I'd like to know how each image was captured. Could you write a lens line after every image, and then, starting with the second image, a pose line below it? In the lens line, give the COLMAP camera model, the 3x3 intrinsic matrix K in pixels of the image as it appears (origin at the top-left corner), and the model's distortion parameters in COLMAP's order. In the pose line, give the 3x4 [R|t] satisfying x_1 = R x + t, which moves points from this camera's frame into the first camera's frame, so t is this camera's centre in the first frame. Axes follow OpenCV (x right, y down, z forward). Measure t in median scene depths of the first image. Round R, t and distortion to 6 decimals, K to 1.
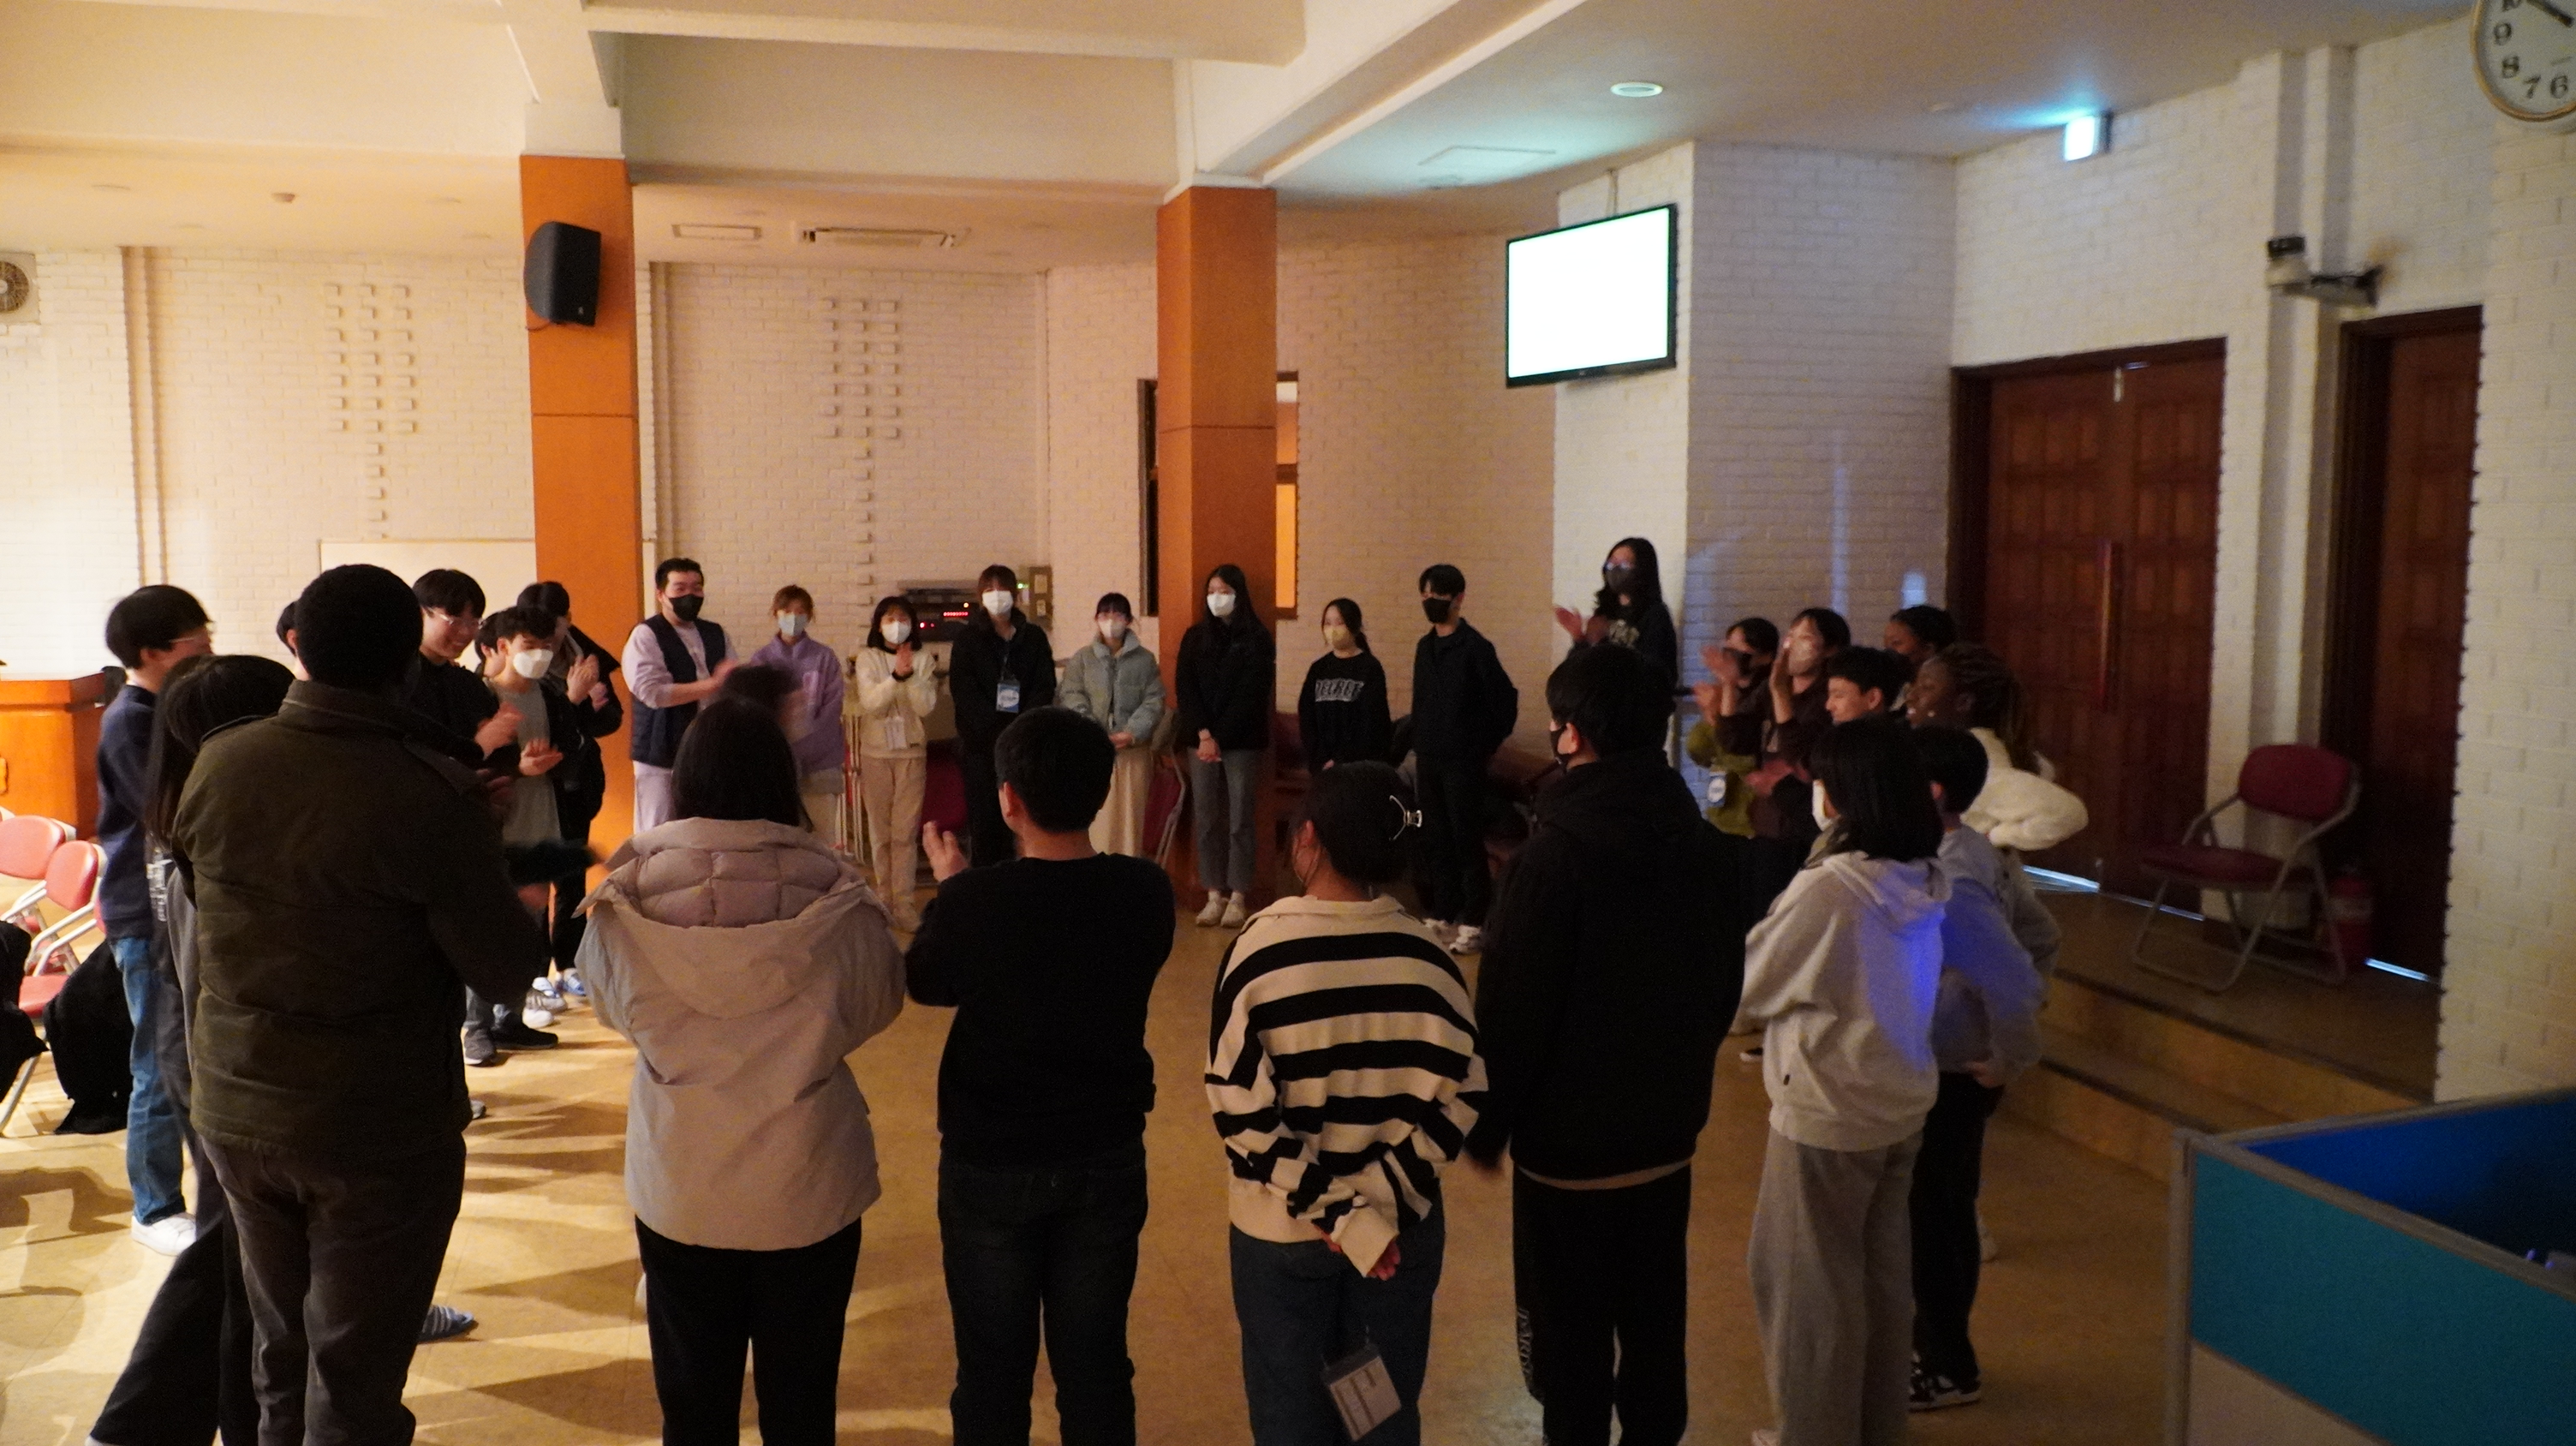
lens RADIAL K [[1951.5, 0, 1280.3], [0, 1951.5, 715.3], [0, 0, 1]] dist [-0.012476, 0.006111]
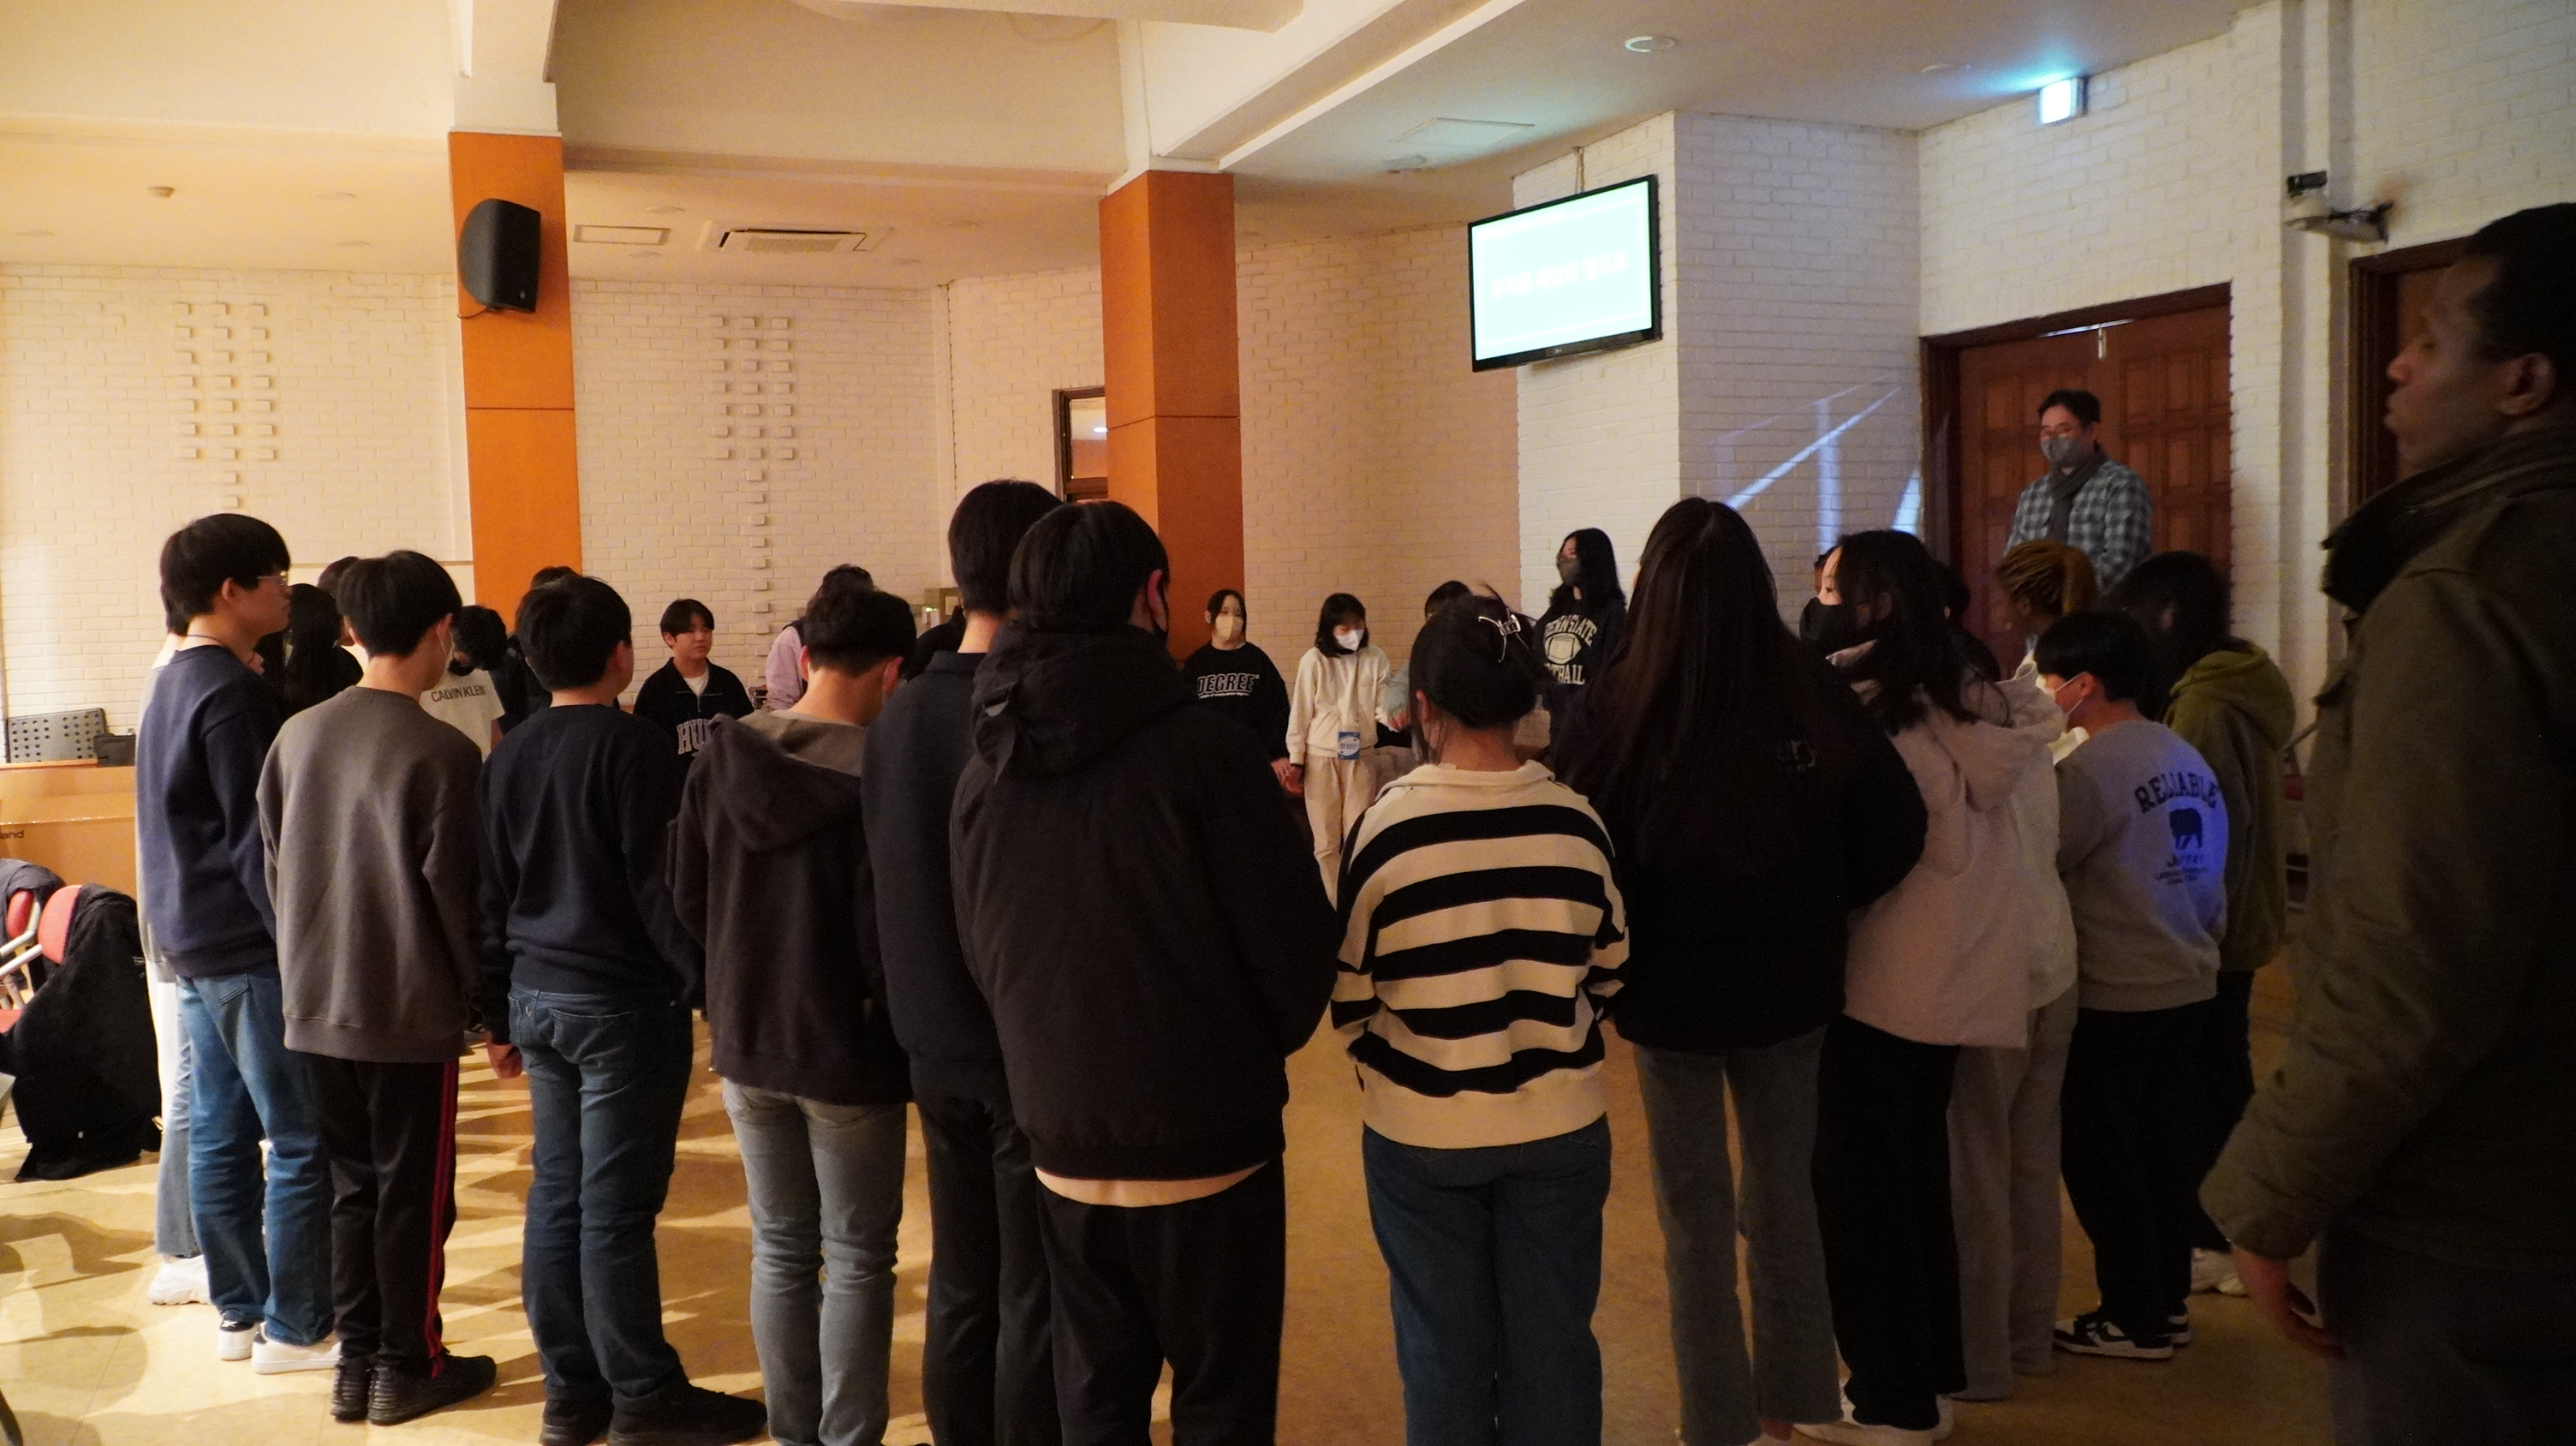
lens RADIAL K [[1954.8, 0, 1273.6], [0, 1954.8, 712.7], [0, 0, 1]] dist [-0.006785, -0.009418]
pose [[0.993745, -0.034540, 0.106193, -0.093274], [0.038486, 0.998634, -0.035330, 0.035063], [-0.104828, 0.039196, 0.993718, 0.032387]]
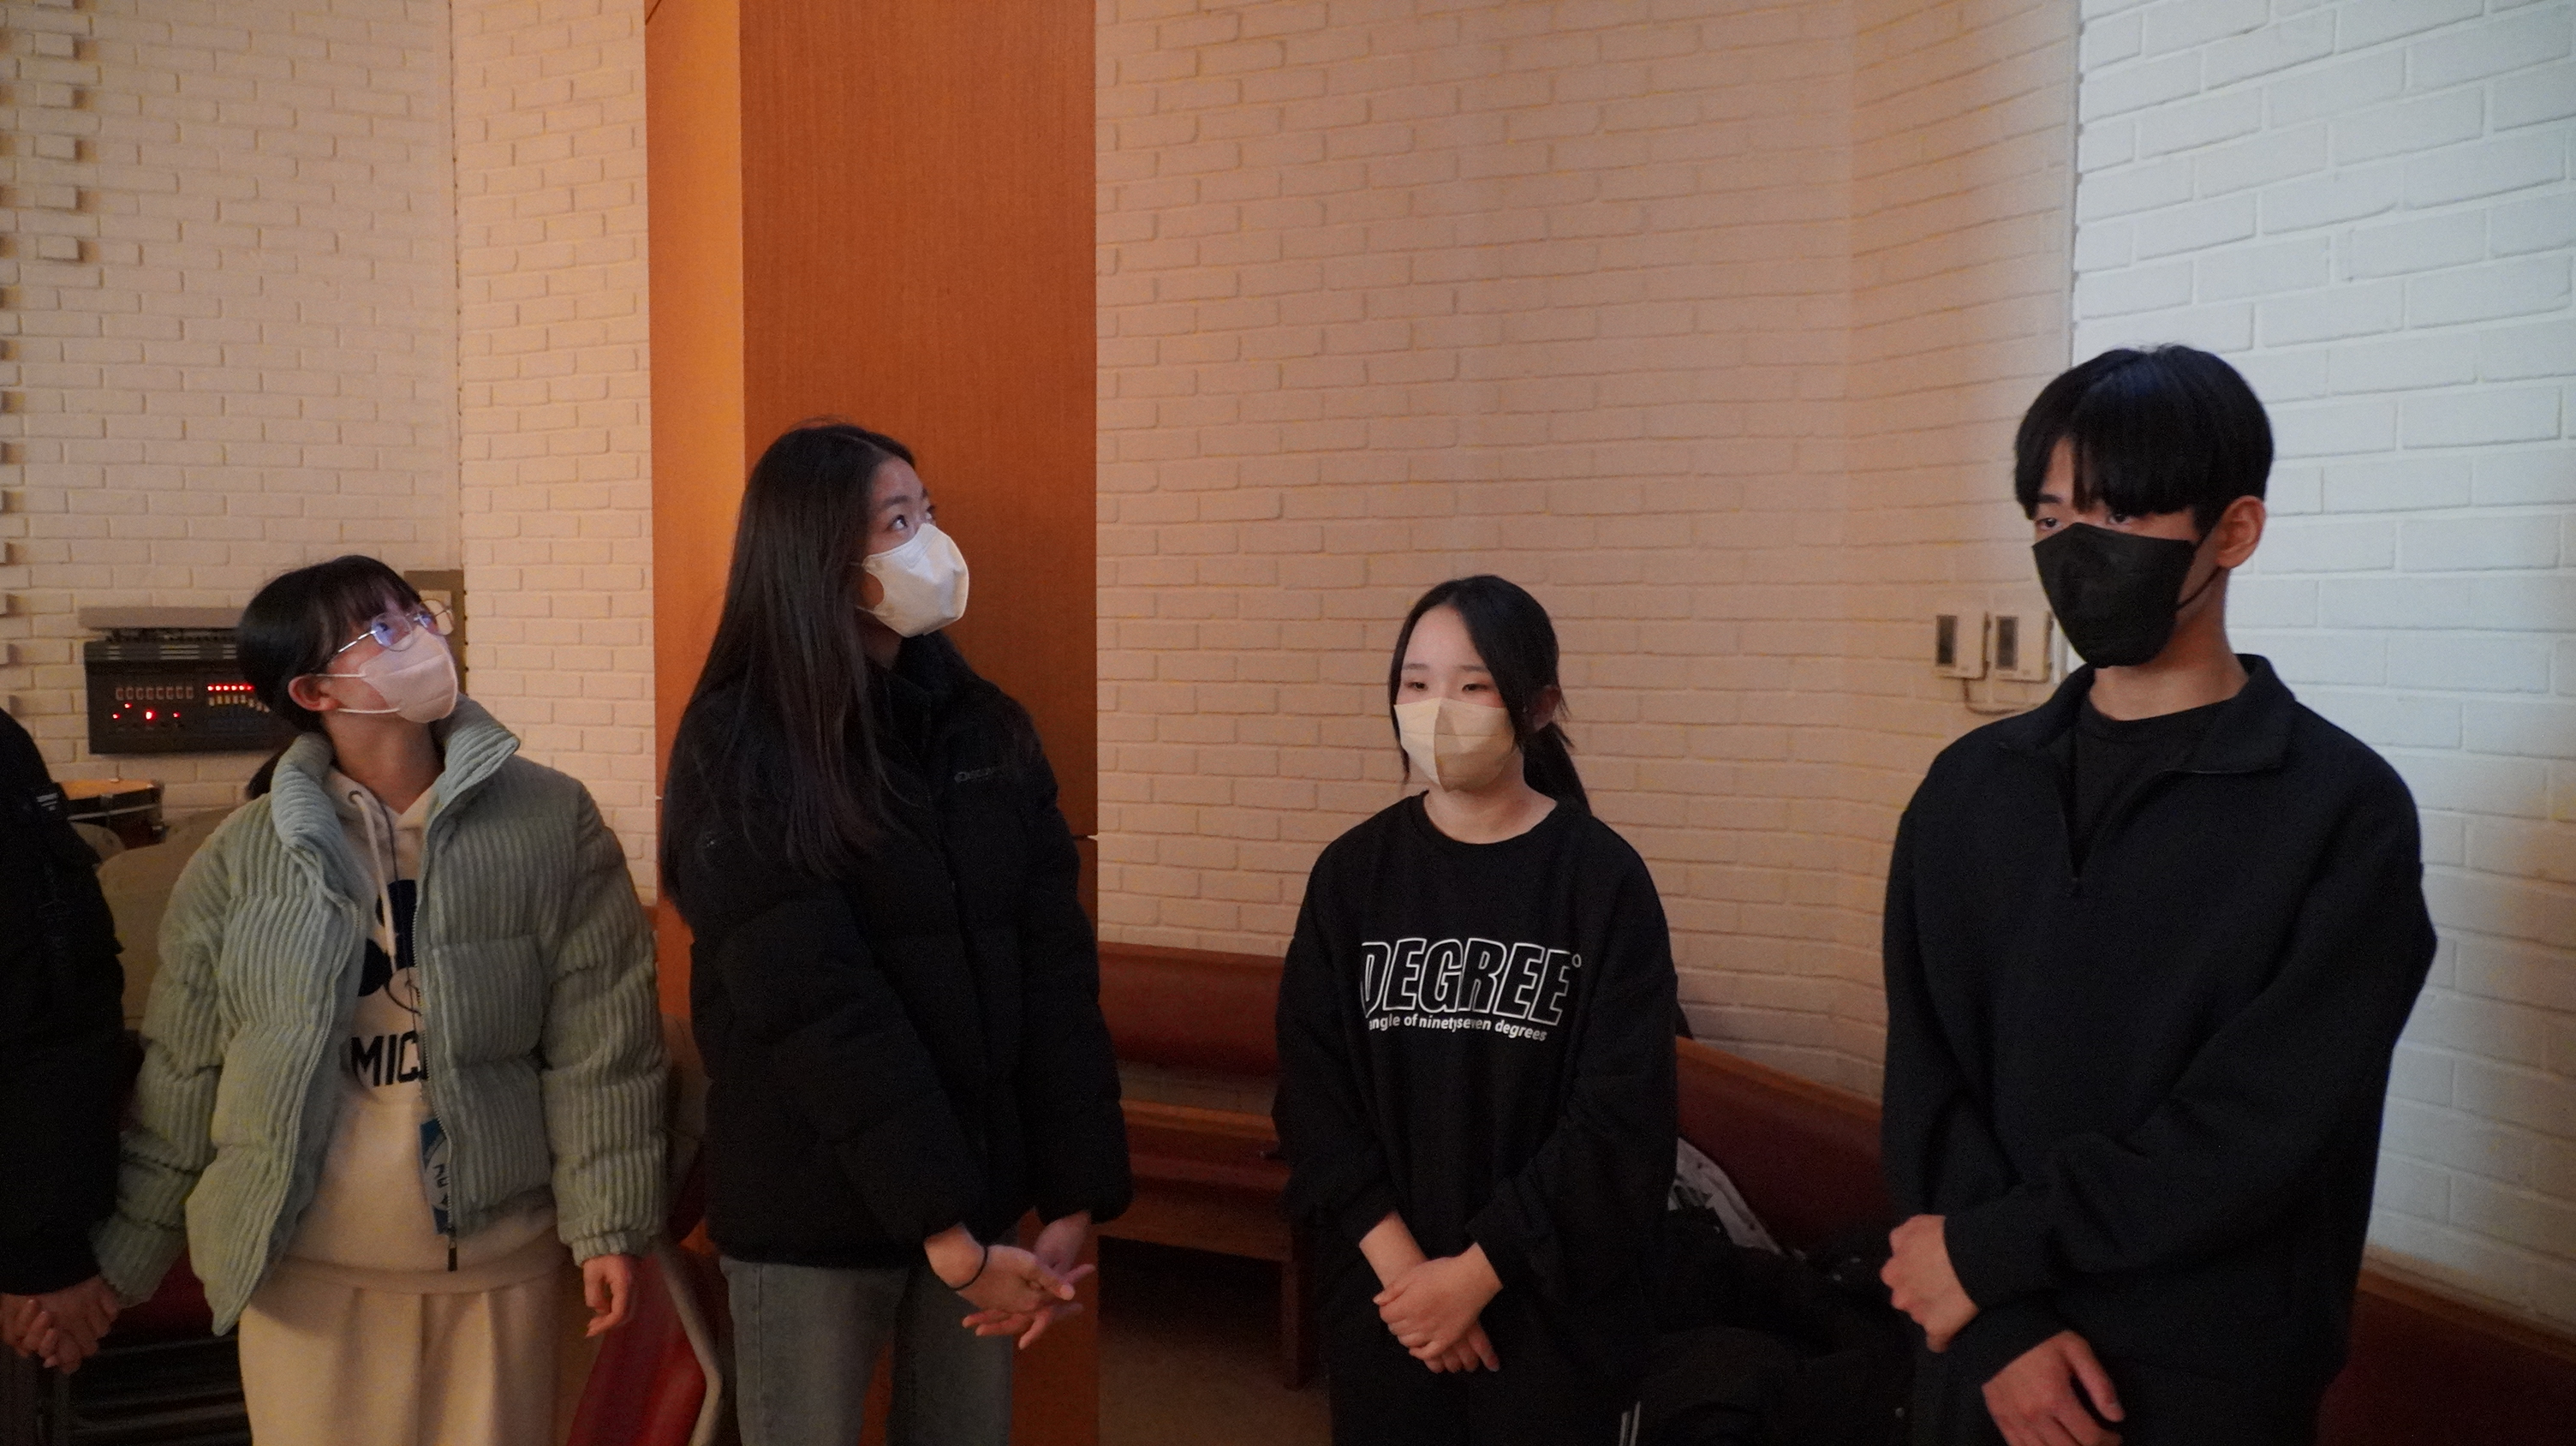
lens RADIAL K [[2053.9, 0, 1296.1], [0, 2053.9, 730.8], [0, 0, 1]] dist [-0.008588, -0.000810]
pose [[0.984138, -0.010518, 0.177092, -0.028400], [0.017248, 0.999185, -0.036506, -0.031373], [-0.176563, 0.038981, 0.983517, 0.732154]]
